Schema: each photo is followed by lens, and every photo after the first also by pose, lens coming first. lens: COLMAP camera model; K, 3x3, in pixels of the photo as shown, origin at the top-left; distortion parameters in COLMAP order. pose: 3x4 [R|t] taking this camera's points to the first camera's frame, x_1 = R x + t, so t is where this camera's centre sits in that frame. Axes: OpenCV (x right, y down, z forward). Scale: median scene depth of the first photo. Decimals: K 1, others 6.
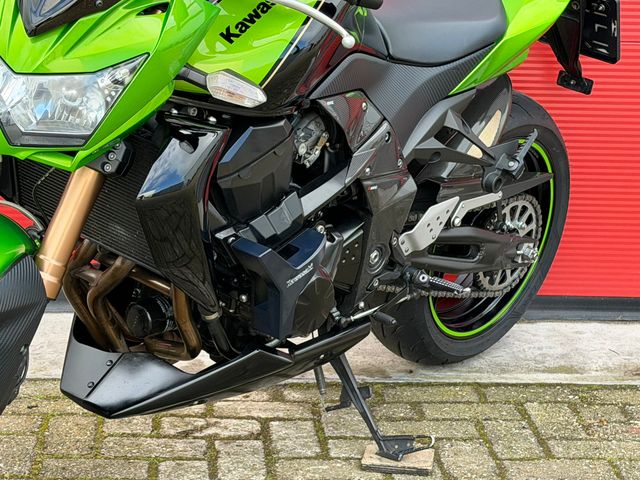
lens RADIAL K [[1612.4, 0, 313.5], [0, 1612.4, 266.3], [0, 0, 1]] dist [0.142281, 0.000000]
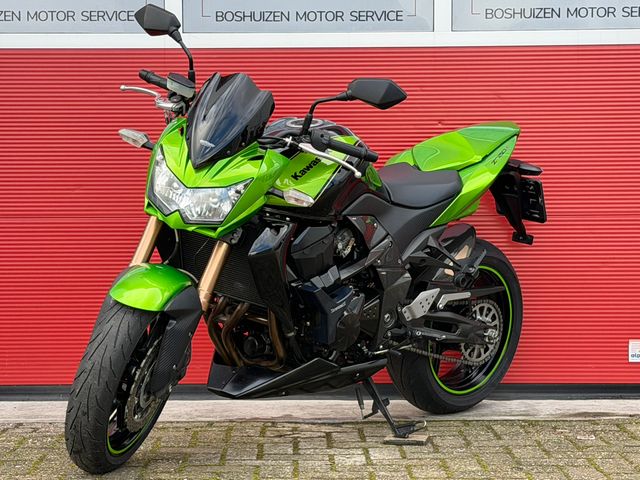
lens RADIAL K [[1612.4, 0, 292.7], [0, 1612.4, 252.5], [0, 0, 1]] dist [0.142281, 0.000000]
pose [[0.996253, -0.036224, -0.078534, 0.075672], [0.018076, 0.975216, -0.220517, 0.306396], [0.084576, 0.218271, 0.972216, -0.693858]]
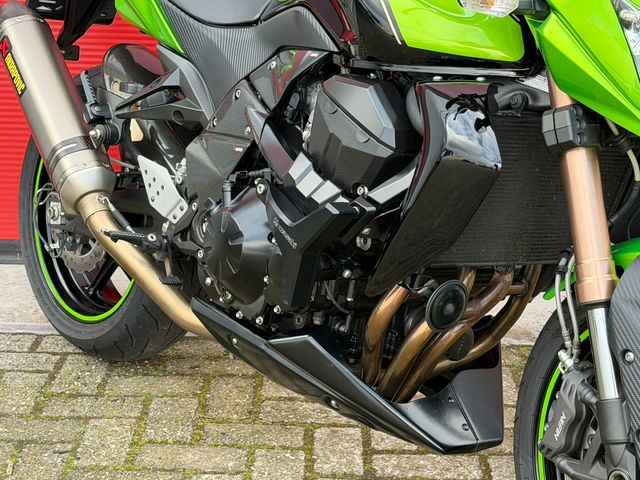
lens RADIAL K [[1391.7, 0, 316.9], [0, 1391.7, 252.7], [0, 0, 1]] dist [0.152520, 0.000000]
pose [[0.995986, 0.008096, -0.089138, -0.015520], [-0.003620, 0.998730, 0.050259, -0.037580], [0.089431, -0.049734, 0.994750, 0.119129]]
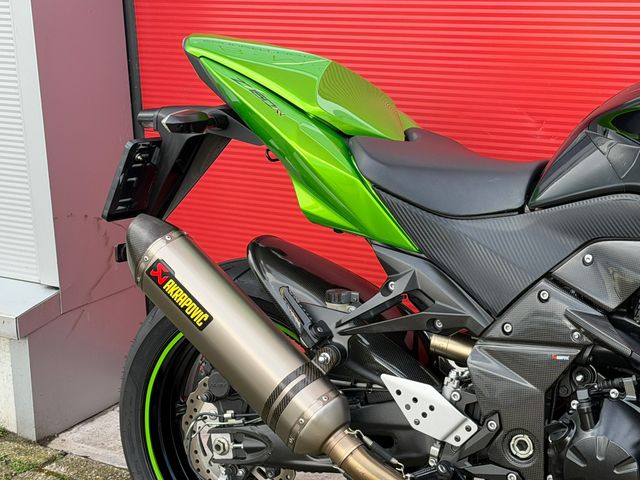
lens RADIAL K [[1391.7, 0, 313.9], [0, 1391.7, 254.2], [0, 0, 1]] dist [0.152520, 0.000000]
pose [[0.956600, -0.173934, 0.233803, -0.409944], [0.163338, 0.984486, 0.064102, -0.174534], [-0.241325, -0.023131, 0.970169, 0.254931]]
